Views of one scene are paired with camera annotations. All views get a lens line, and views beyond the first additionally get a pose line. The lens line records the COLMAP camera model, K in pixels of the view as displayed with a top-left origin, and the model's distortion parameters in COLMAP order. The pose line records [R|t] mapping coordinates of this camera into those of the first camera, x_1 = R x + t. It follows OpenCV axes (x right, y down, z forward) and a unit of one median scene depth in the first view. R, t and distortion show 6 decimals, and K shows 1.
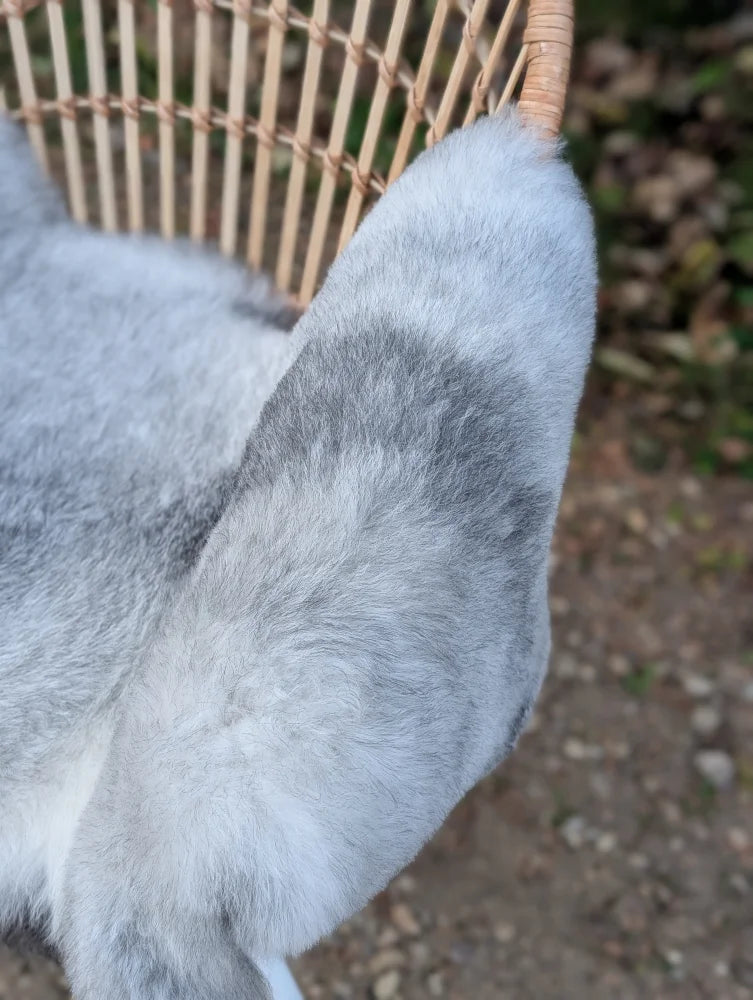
lens RADIAL K [[1415.3, 0, 373.2], [0, 1415.3, 508.8], [0, 0, 1]] dist [0.233124, -1.037504]
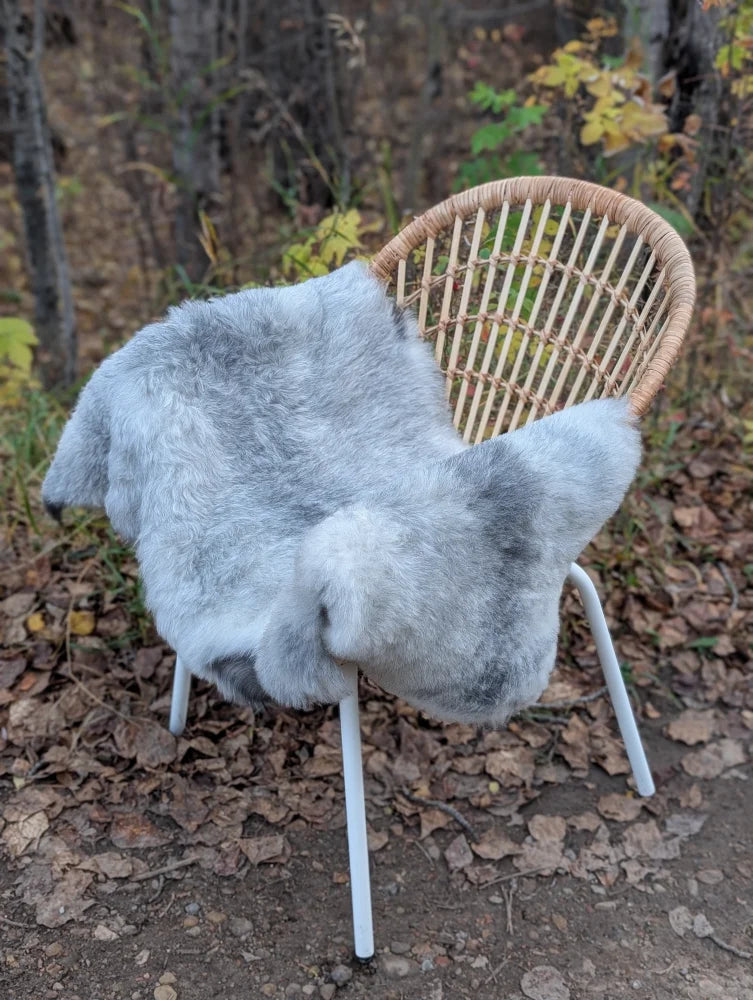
lens RADIAL K [[1406.1, 0, 360.1], [0, 1406.1, 499.9], [0, 0, 1]] dist [0.245078, -1.074125]
pose [[0.846714, 0.308720, -0.433322, 0.625755], [-0.438311, 0.866414, -0.239187, 0.445100], [0.301594, 0.392452, 0.868920, -0.727079]]
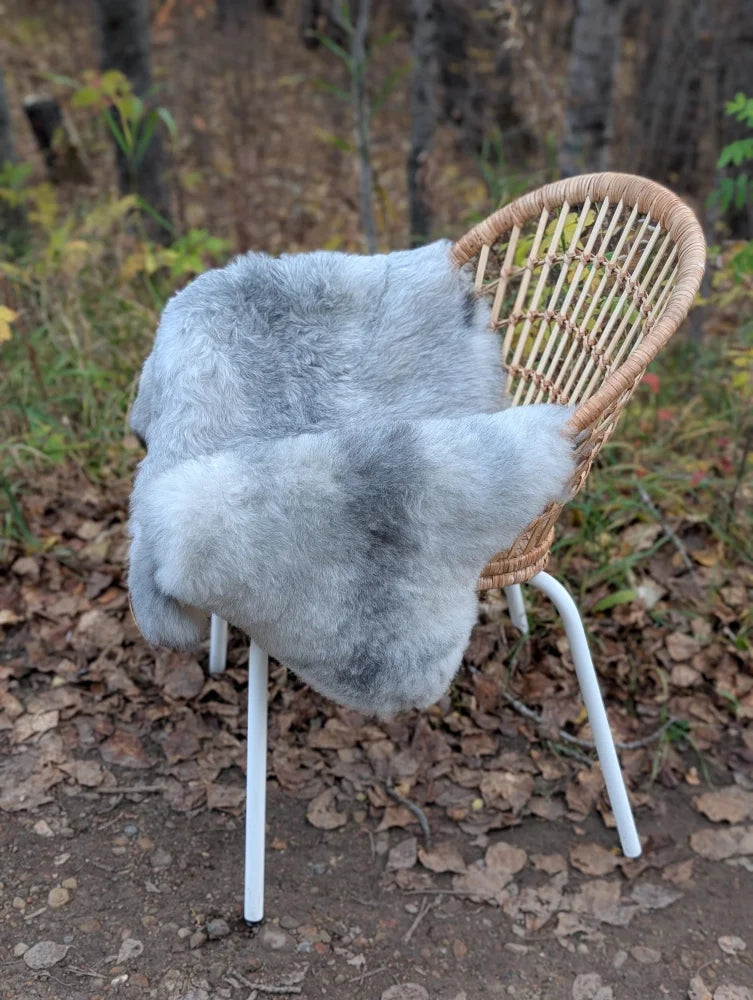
lens RADIAL K [[1415.3, 0, 373.2], [0, 1415.3, 508.8], [0, 0, 1]] dist [0.233124, -1.037504]
pose [[0.578318, 0.452006, -0.679146, 1.152838], [-0.656311, 0.752241, -0.058218, 0.097233], [0.484566, 0.479399, 0.731691, -0.399584]]
